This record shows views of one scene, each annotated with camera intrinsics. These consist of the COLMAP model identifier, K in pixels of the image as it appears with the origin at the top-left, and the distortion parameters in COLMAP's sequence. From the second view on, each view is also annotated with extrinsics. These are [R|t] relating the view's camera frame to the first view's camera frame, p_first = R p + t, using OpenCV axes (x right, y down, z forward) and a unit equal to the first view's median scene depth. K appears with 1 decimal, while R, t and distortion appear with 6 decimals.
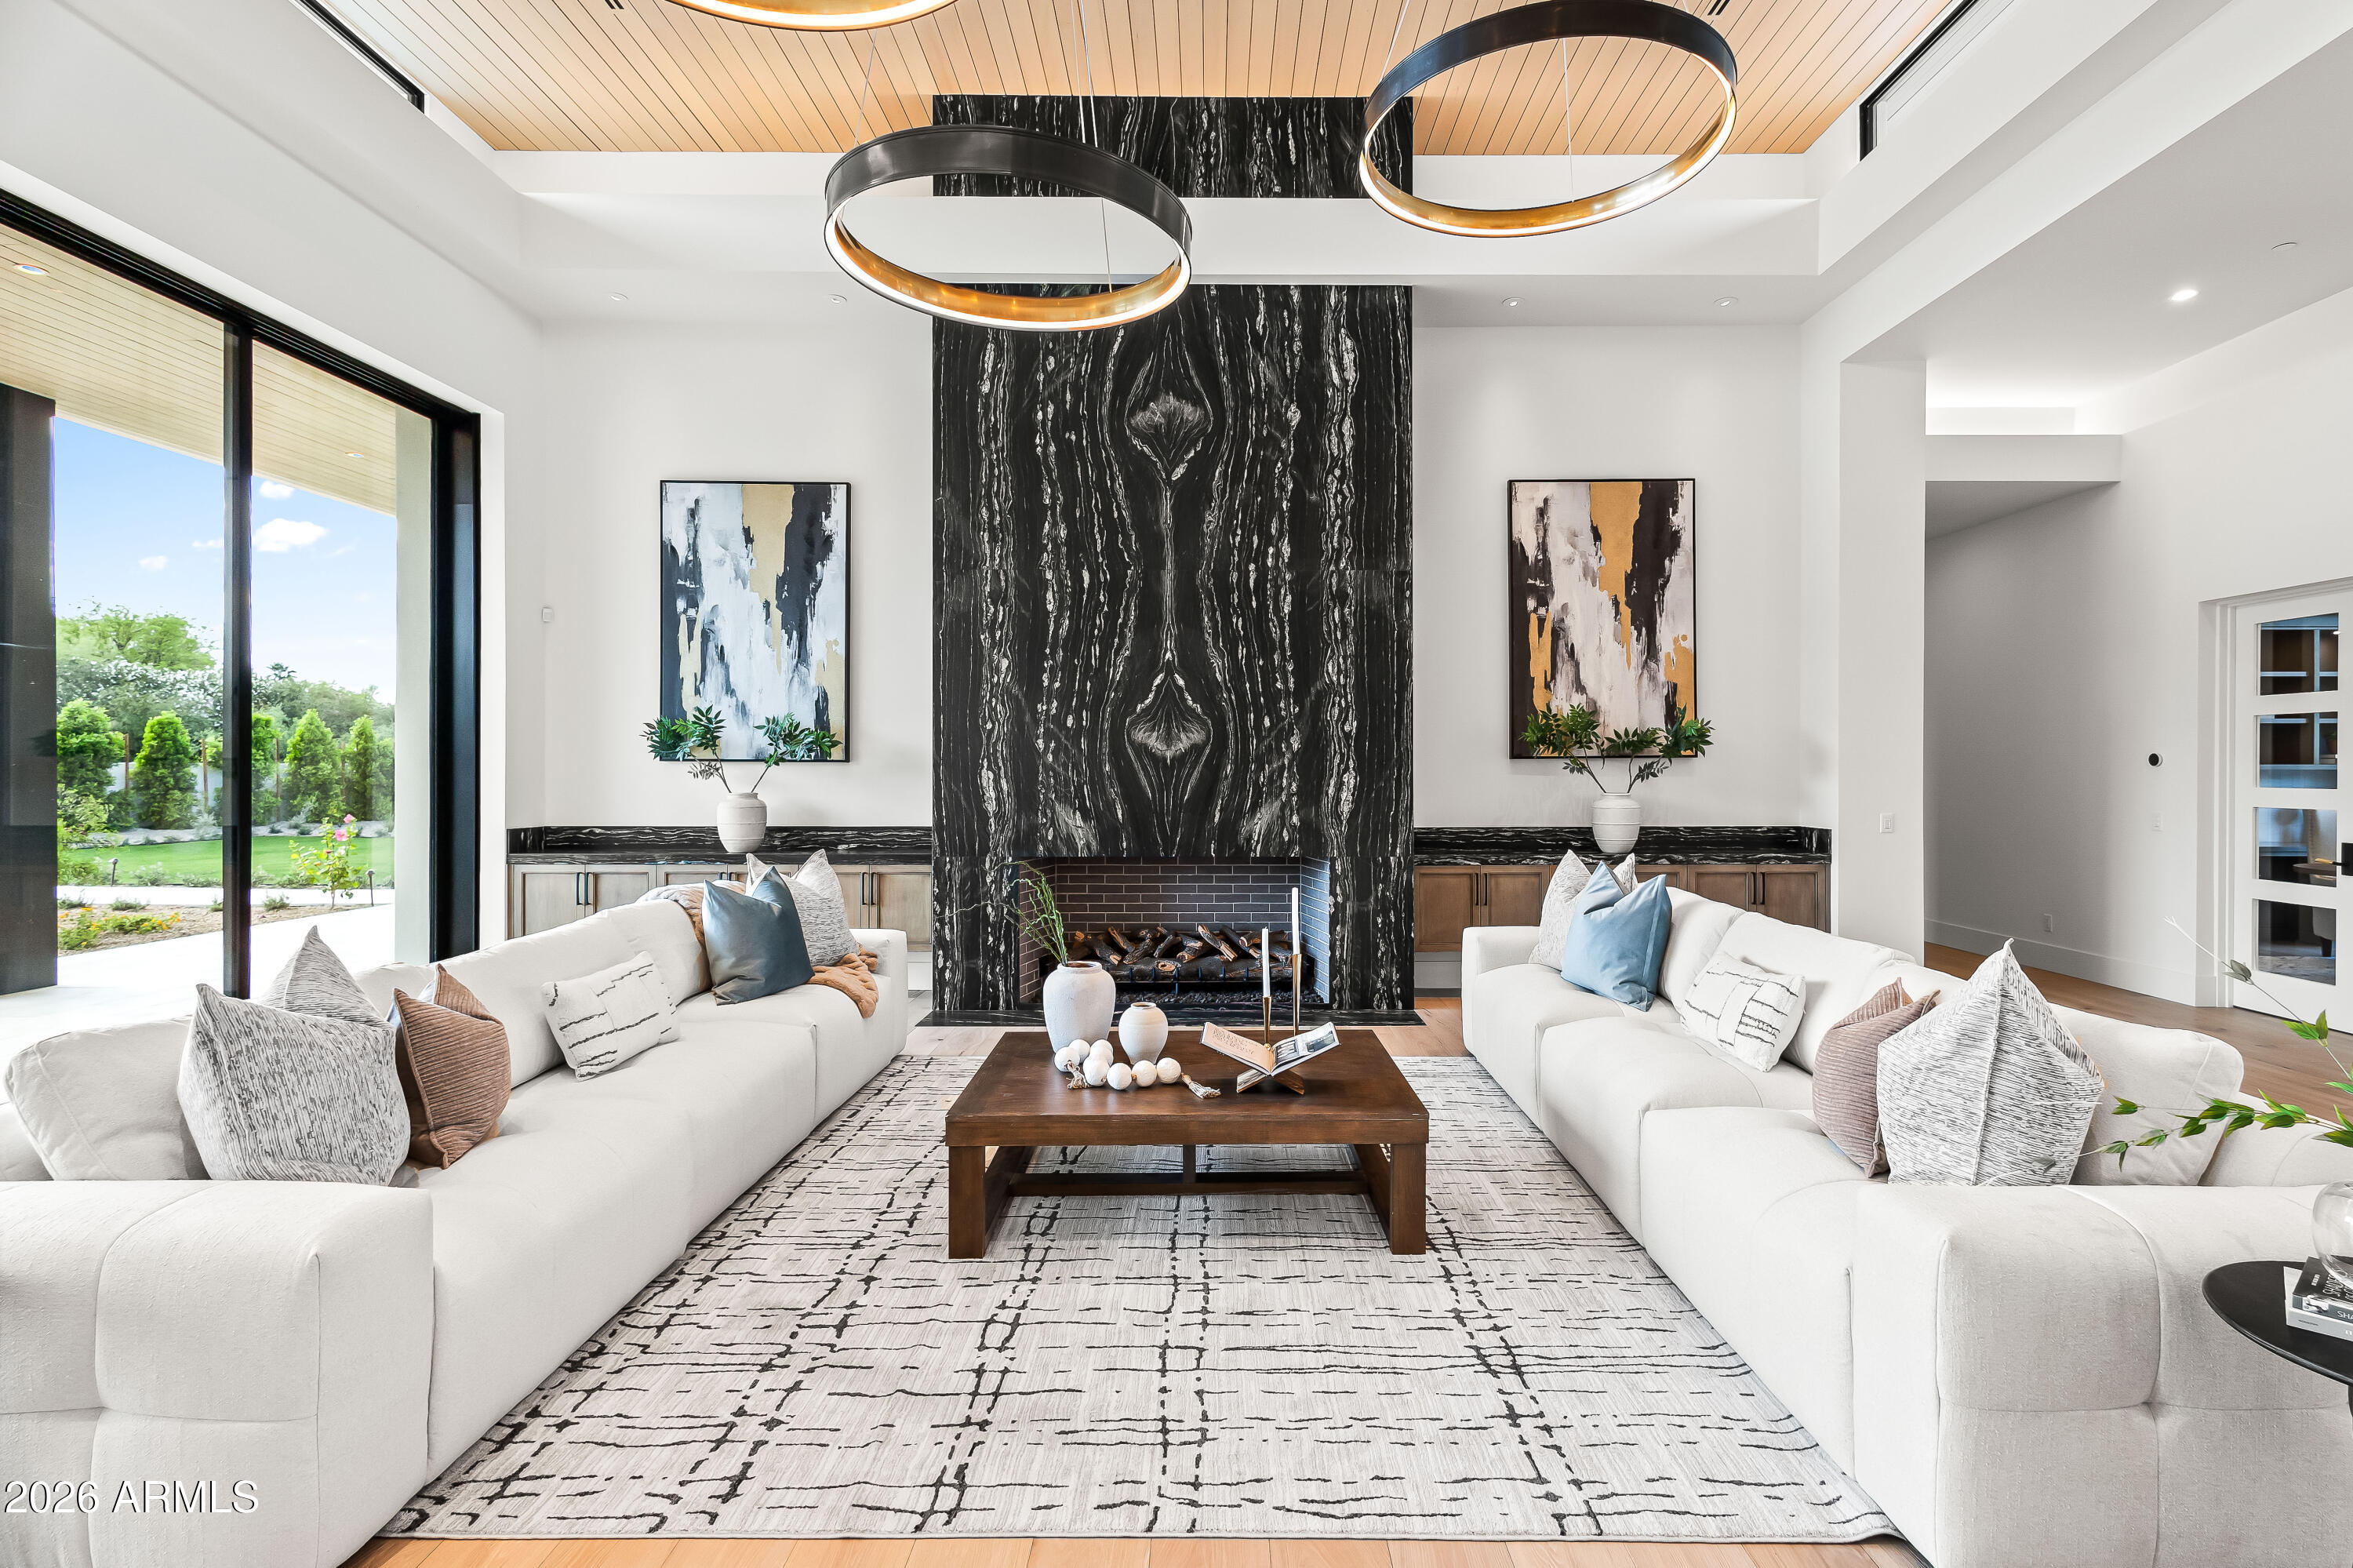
lens RADIAL K [[1128.6, 0, 1222.9], [0, 1128.6, 768.8], [0, 0, 1]] dist [0.010799, 0.000638]
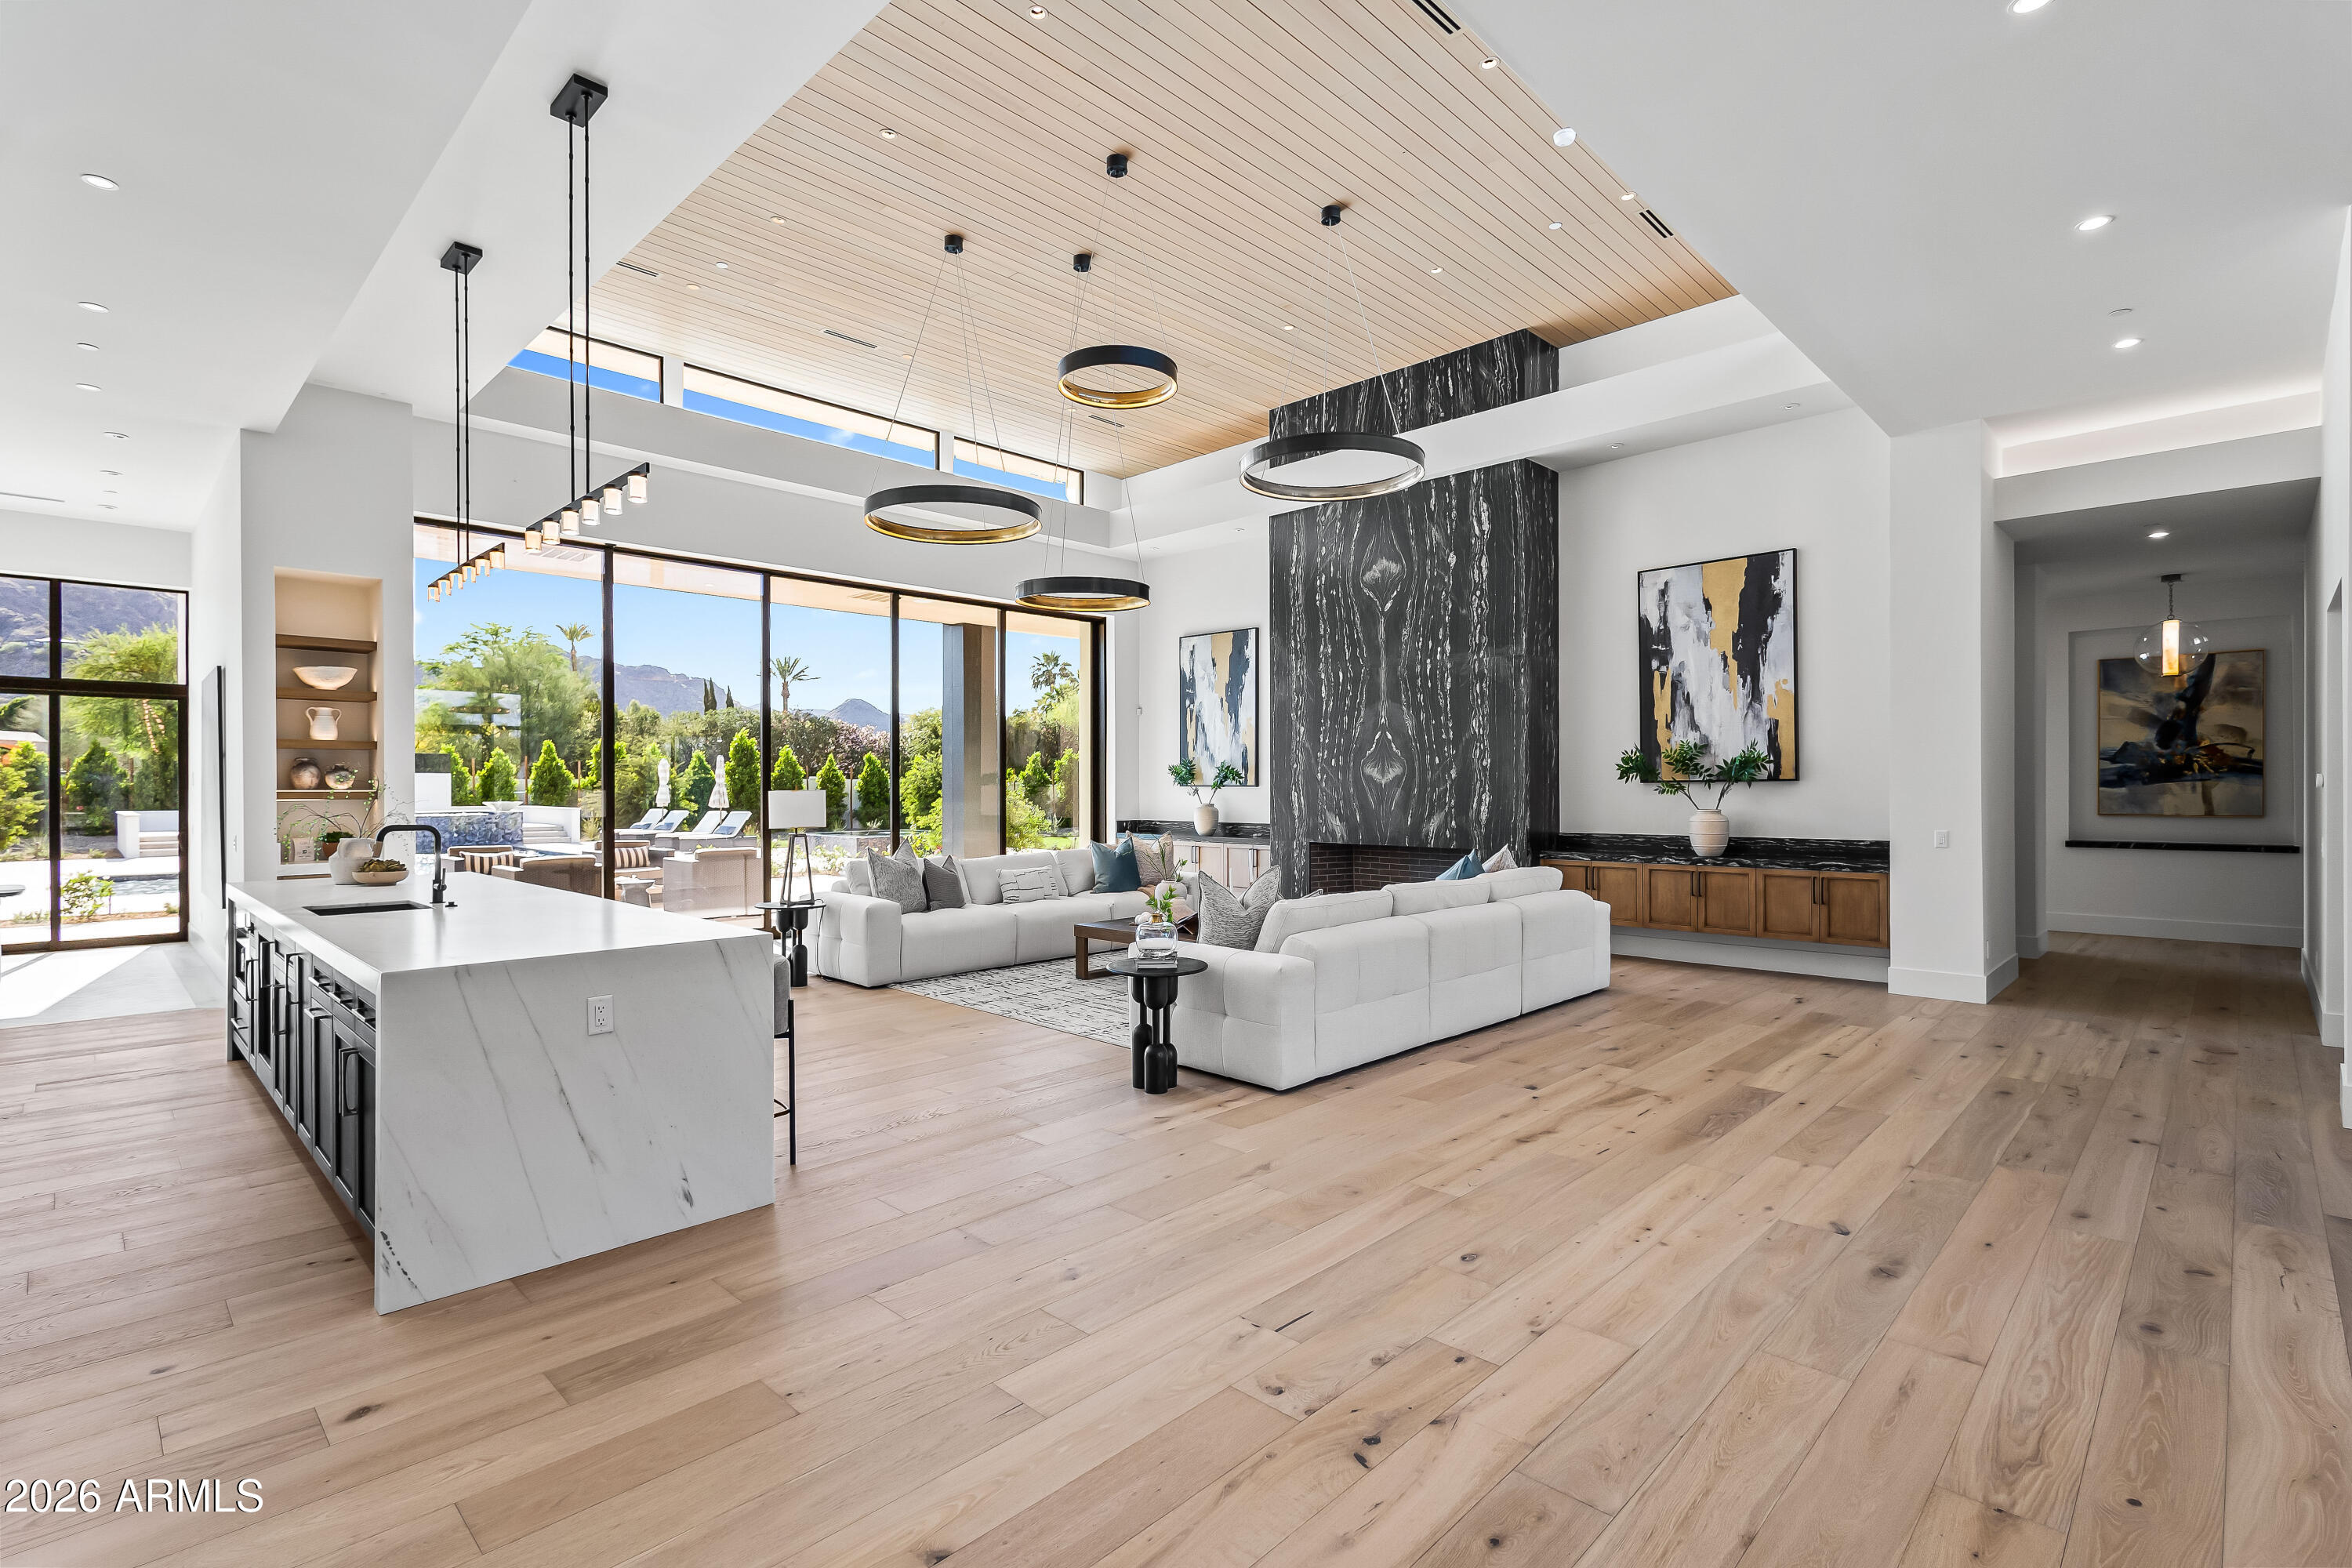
lens RADIAL K [[1084.3, 0, 1176.0], [0, 1084.3, 784.0], [0, 0, 1]] dist [0.005026, -0.000851]
pose [[0.706460, -0.004141, -0.707740, 0.837589], [0.005025, 0.999987, -0.000835, -0.009793], [0.707735, -0.002966, 0.706472, -0.302919]]
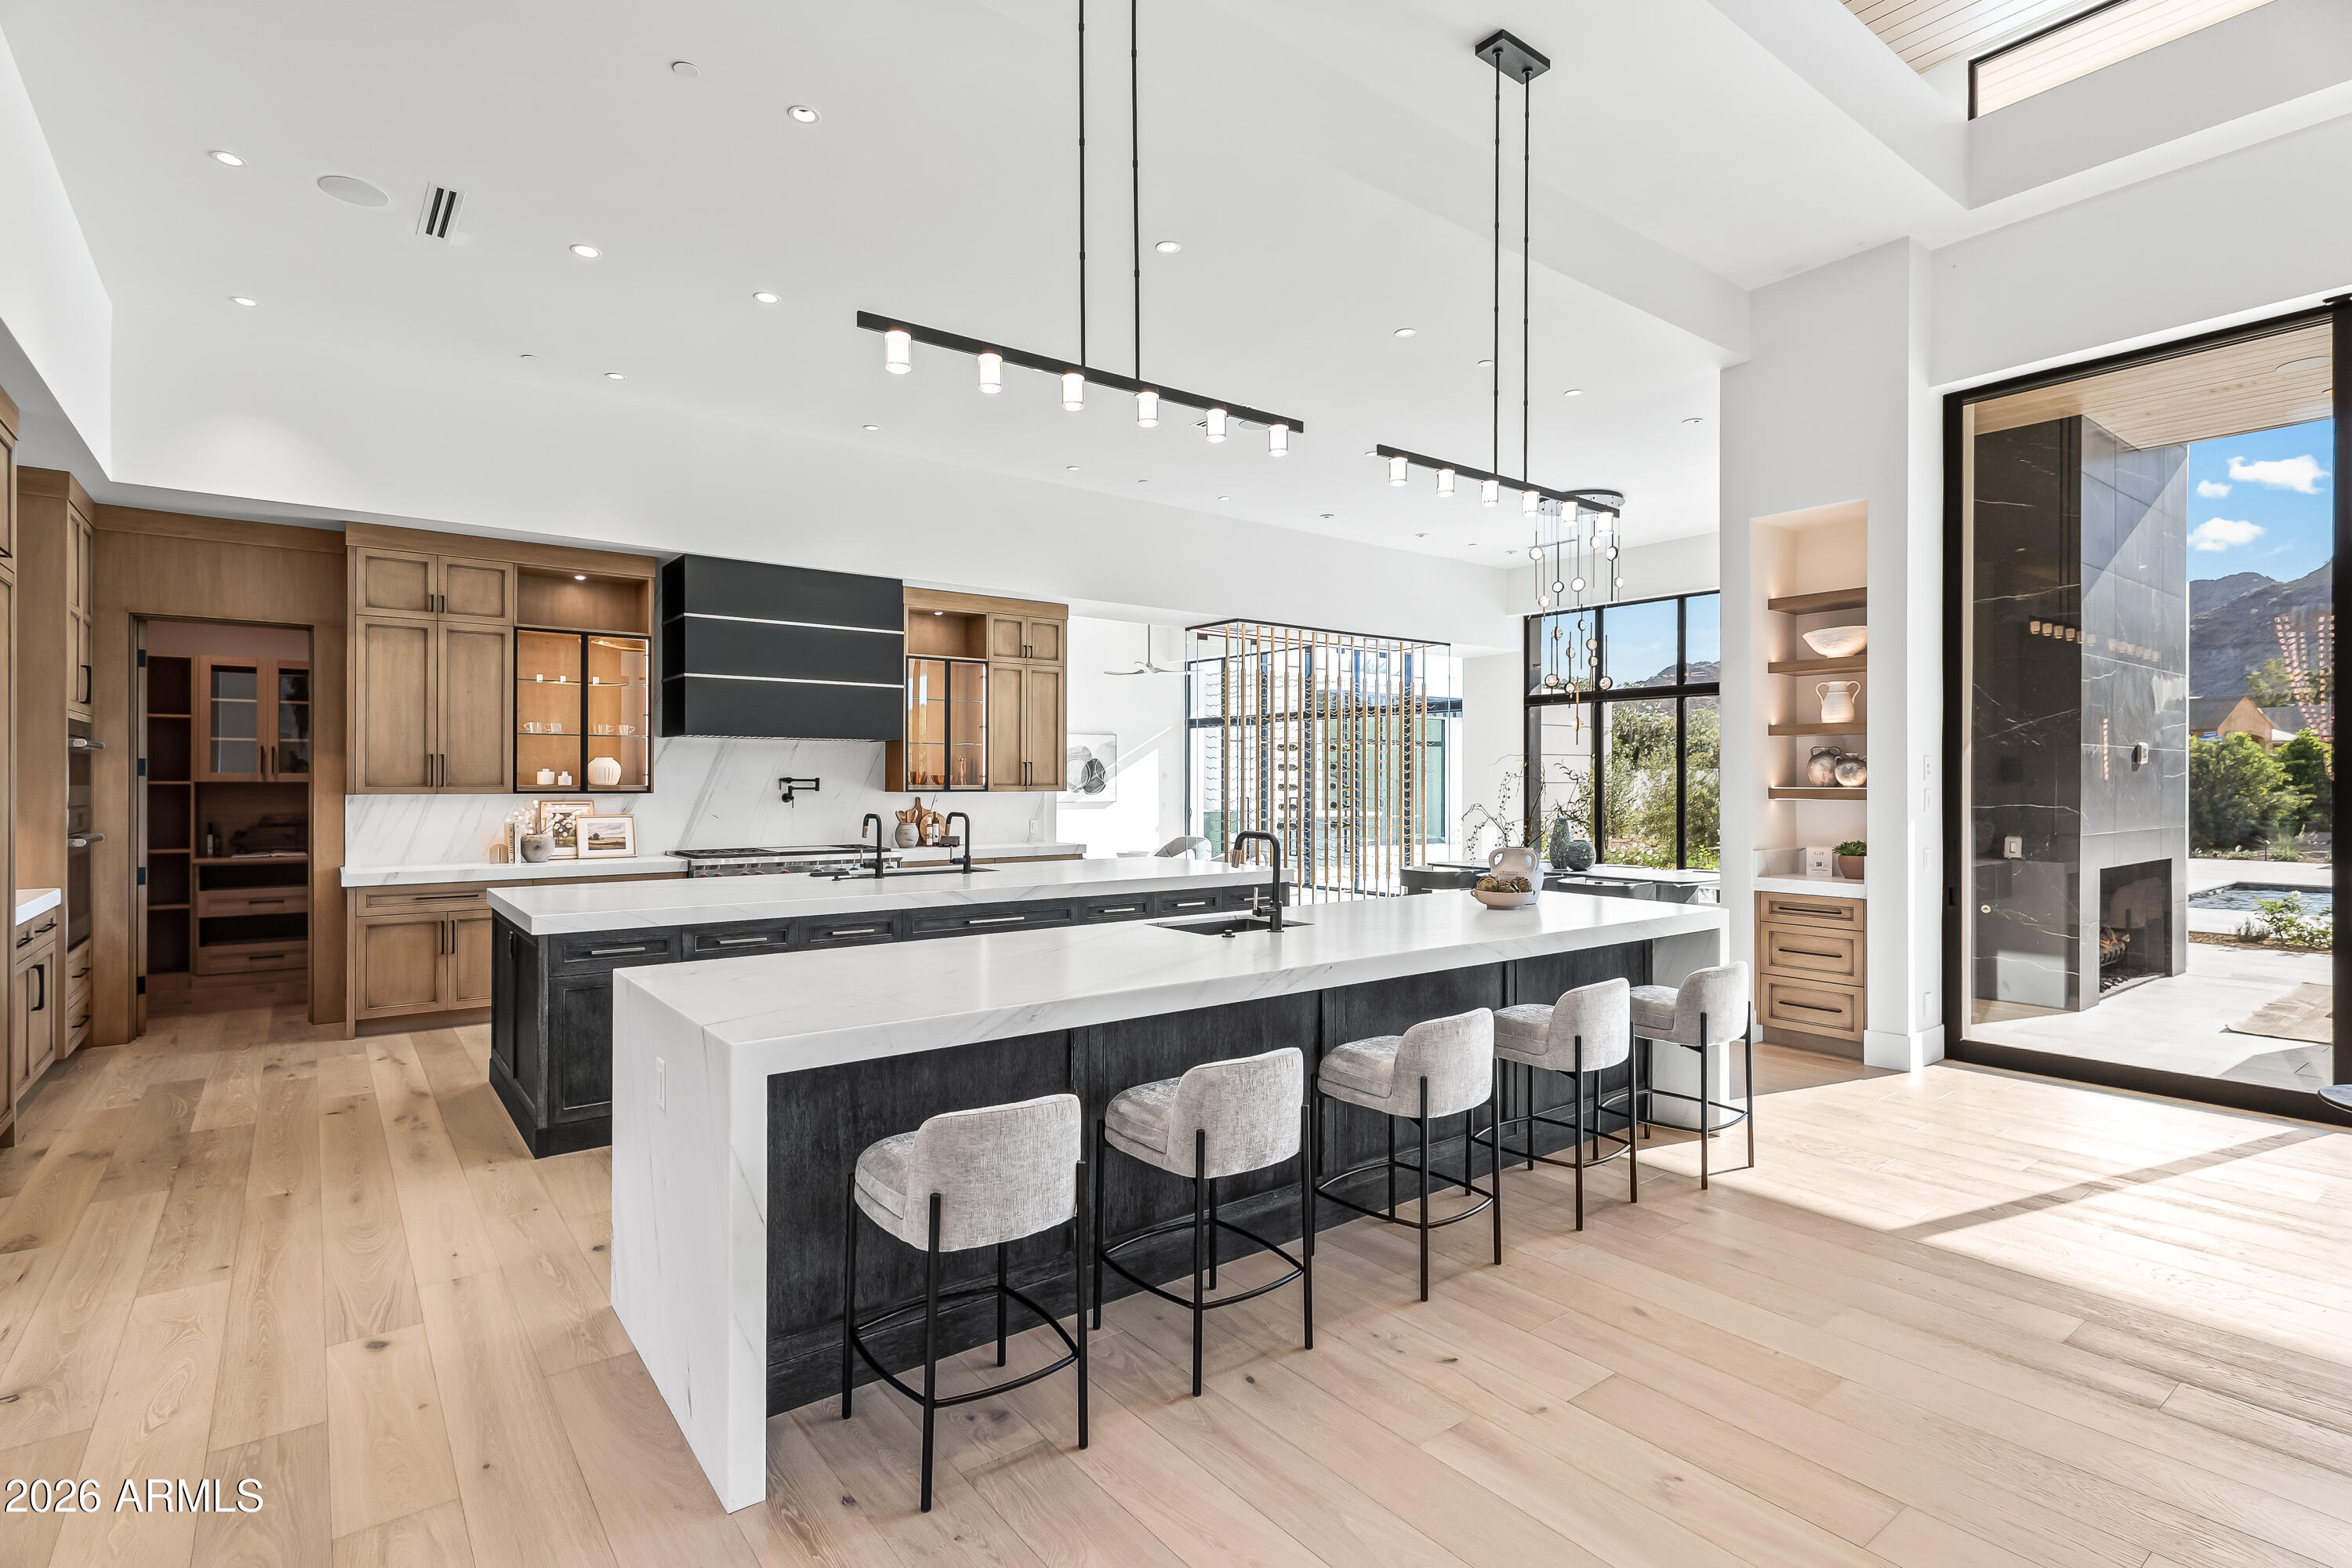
lens RADIAL K [[1127.3, 0, 1150.4], [0, 1127.3, 785.7], [0, 0, 1]] dist [0.008223, -0.000283]
pose [[-0.806897, 0.002028, -0.590689, 0.380978], [0.002241, 0.999997, 0.000372, -0.011481], [0.590688, -0.001024, -0.806899, 0.307110]]
